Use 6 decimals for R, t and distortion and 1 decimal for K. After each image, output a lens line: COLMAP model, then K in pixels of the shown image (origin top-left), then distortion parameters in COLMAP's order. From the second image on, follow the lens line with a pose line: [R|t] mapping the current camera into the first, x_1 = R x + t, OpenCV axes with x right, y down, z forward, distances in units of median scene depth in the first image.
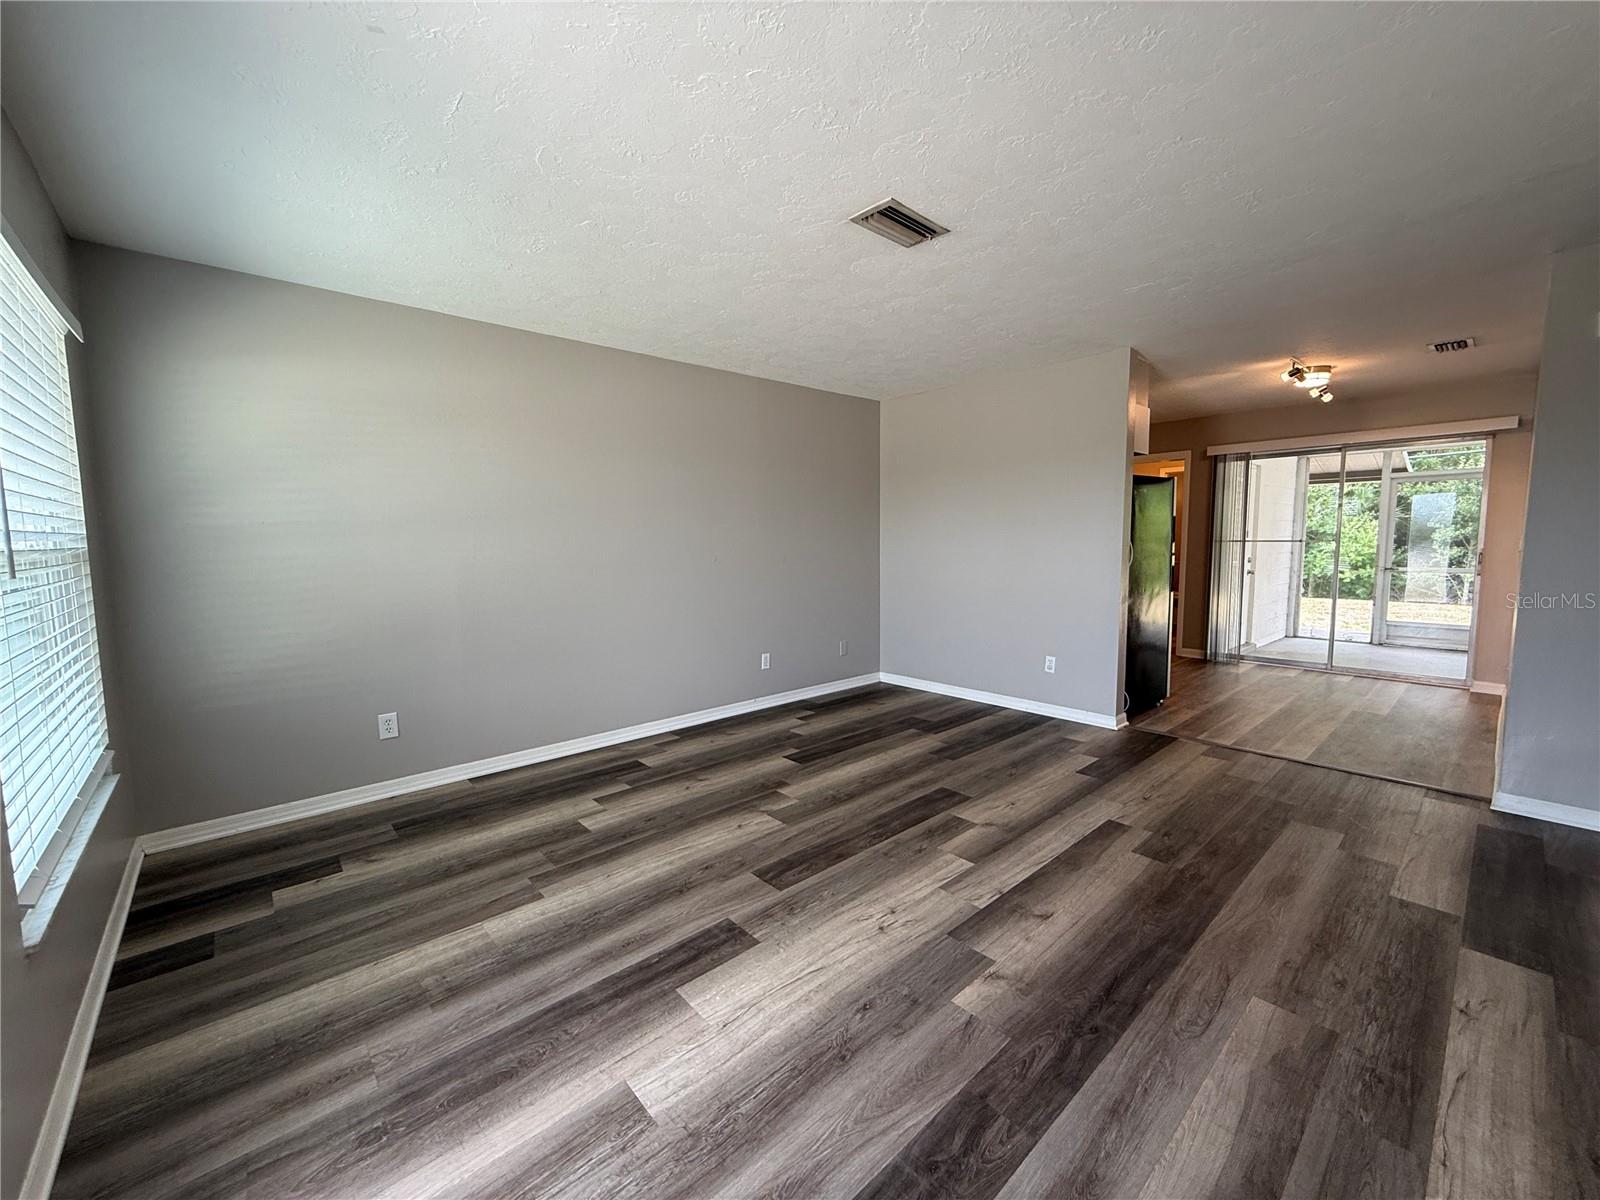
lens RADIAL K [[635.3, 0, 800.0], [0, 635.3, 600.0], [0, 0, 1]] dist [0.000786, 0.000077]
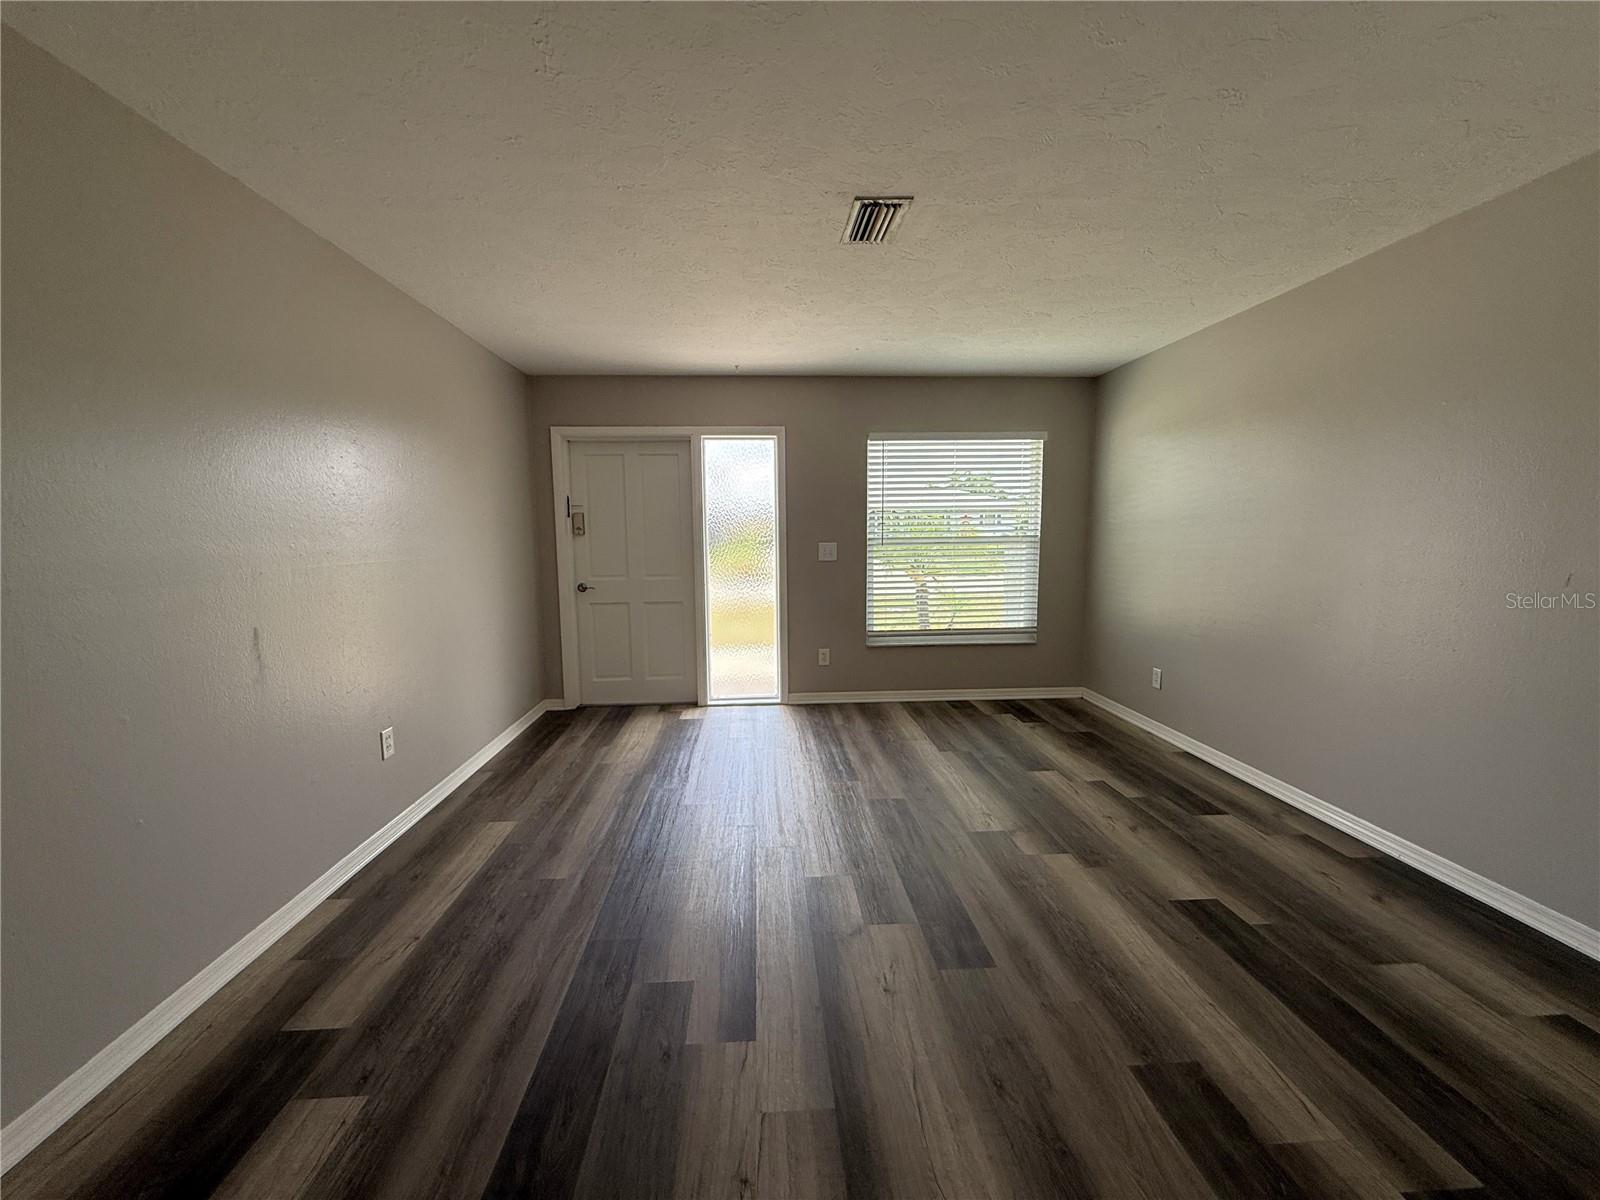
lens RADIAL K [[636.2, 0, 793.7], [0, 636.2, 600.9], [0, 0, 1]] dist [-0.000242, -0.000084]
pose [[-0.621571, 0.103245, -0.776524, 0.834759], [-0.057653, 0.982559, 0.176788, -0.149037], [0.781234, 0.154655, -0.604777, 1.255108]]
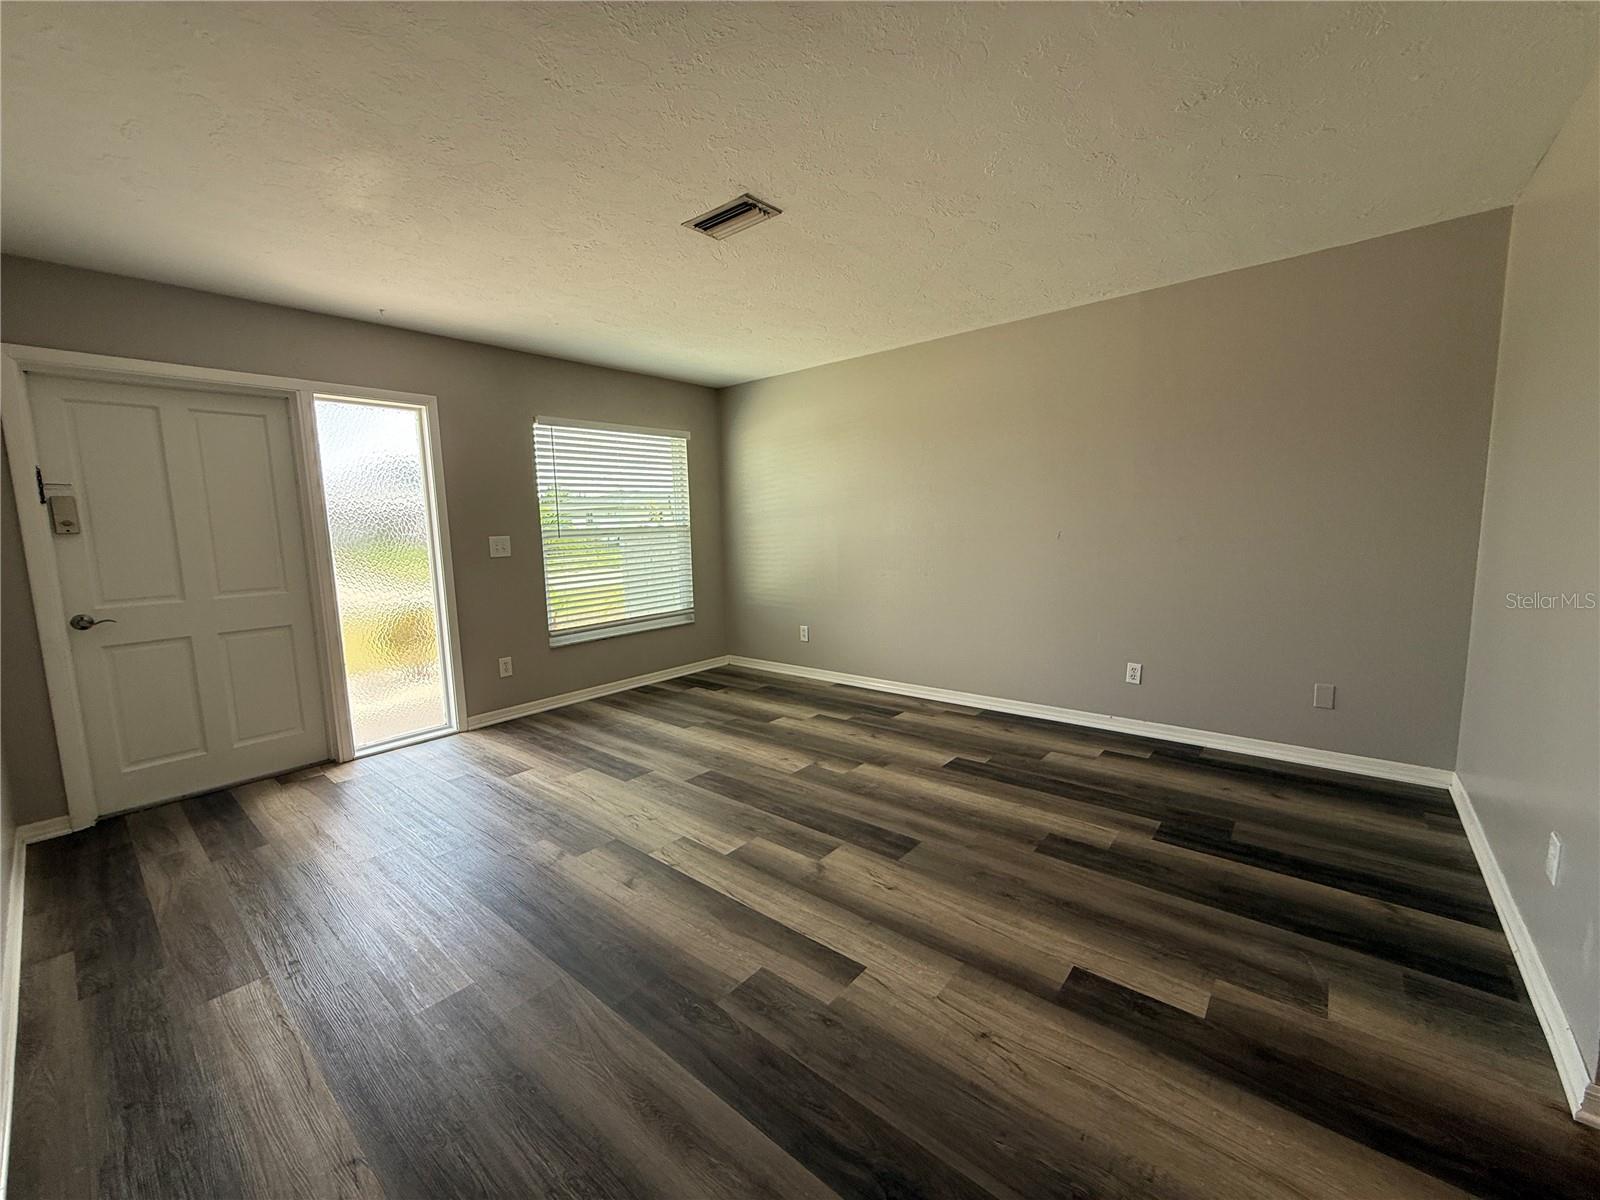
lens RADIAL K [[637.8, 0, 794.5], [0, 637.8, 599.5], [0, 0, 1]] dist [0.000781, 0.000253]
pose [[0.138638, 0.126613, -0.982216, 1.007496], [-0.066602, 0.990740, 0.118311, -0.086636], [0.988101, 0.049015, 0.145787, 0.778444]]
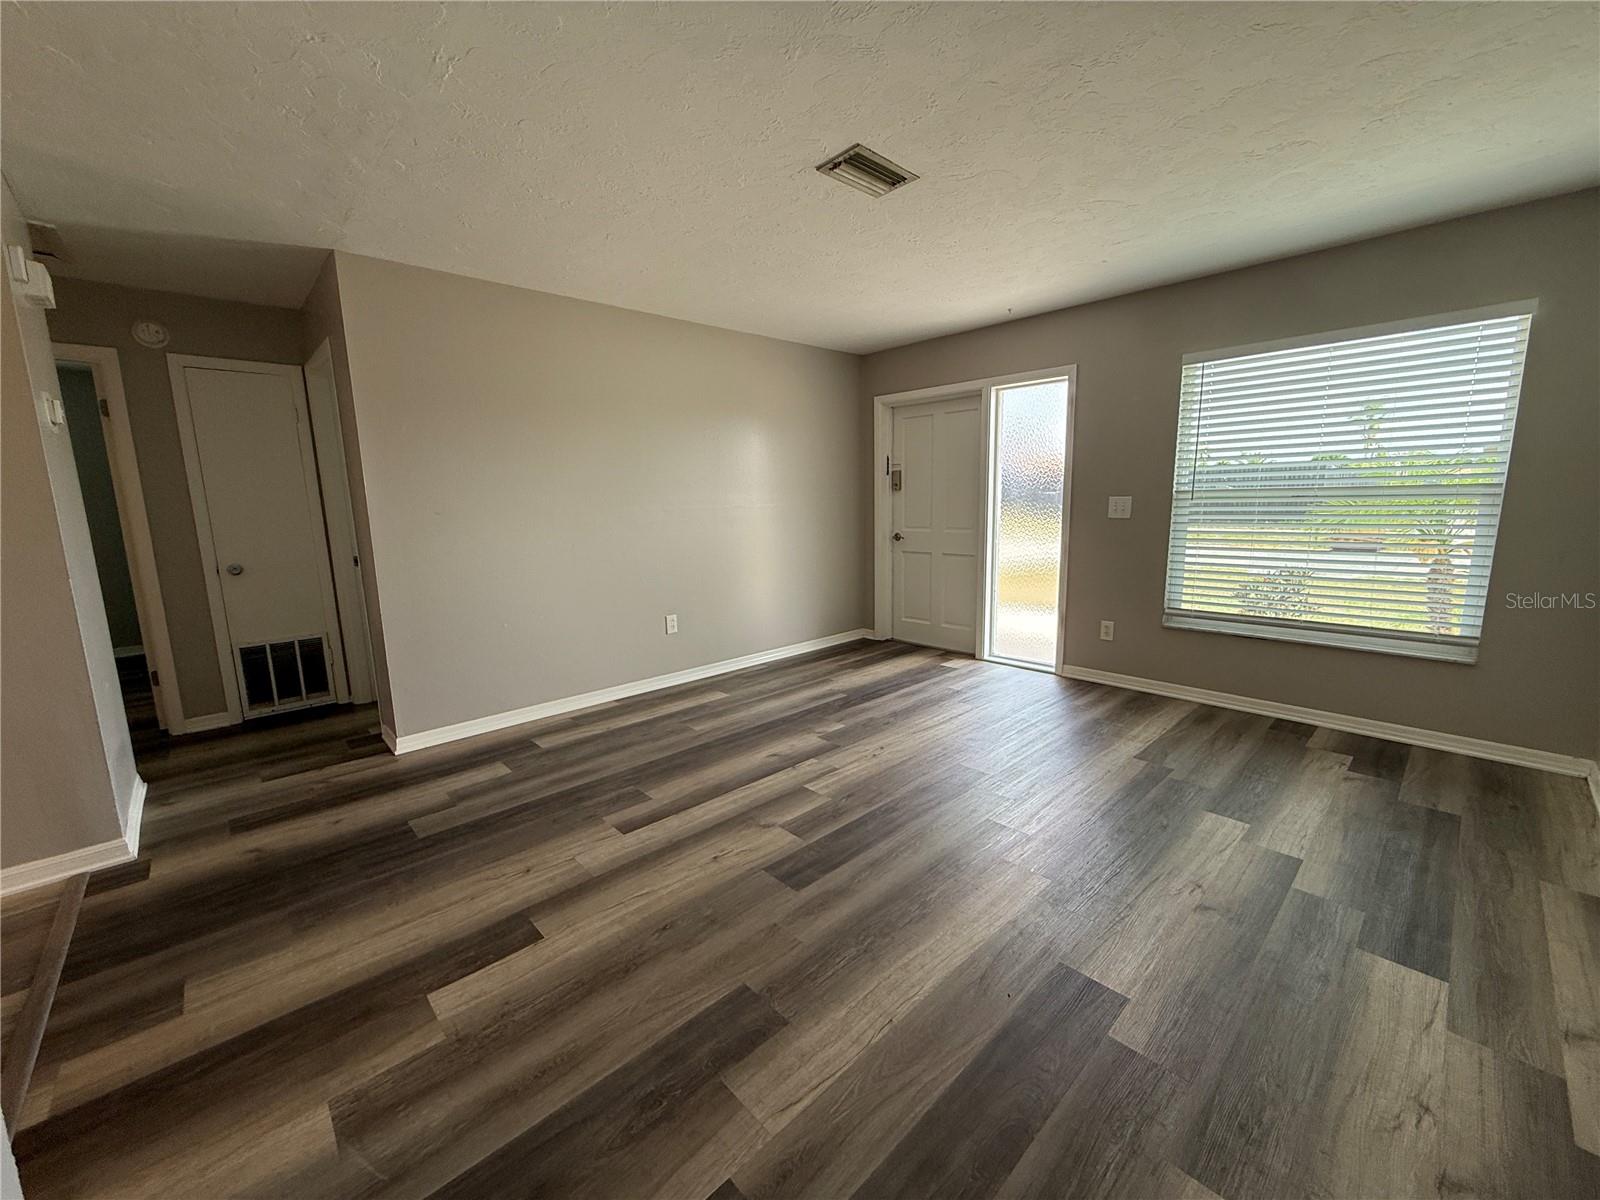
lens RADIAL K [[637.8, 0, 794.5], [0, 637.8, 599.5], [0, 0, 1]] dist [0.000781, 0.000253]
pose [[-0.999275, 0.034331, -0.016436, 0.246492], [0.029053, 0.966944, 0.253327, -0.166699], [0.024589, 0.252666, -0.967241, 1.677227]]
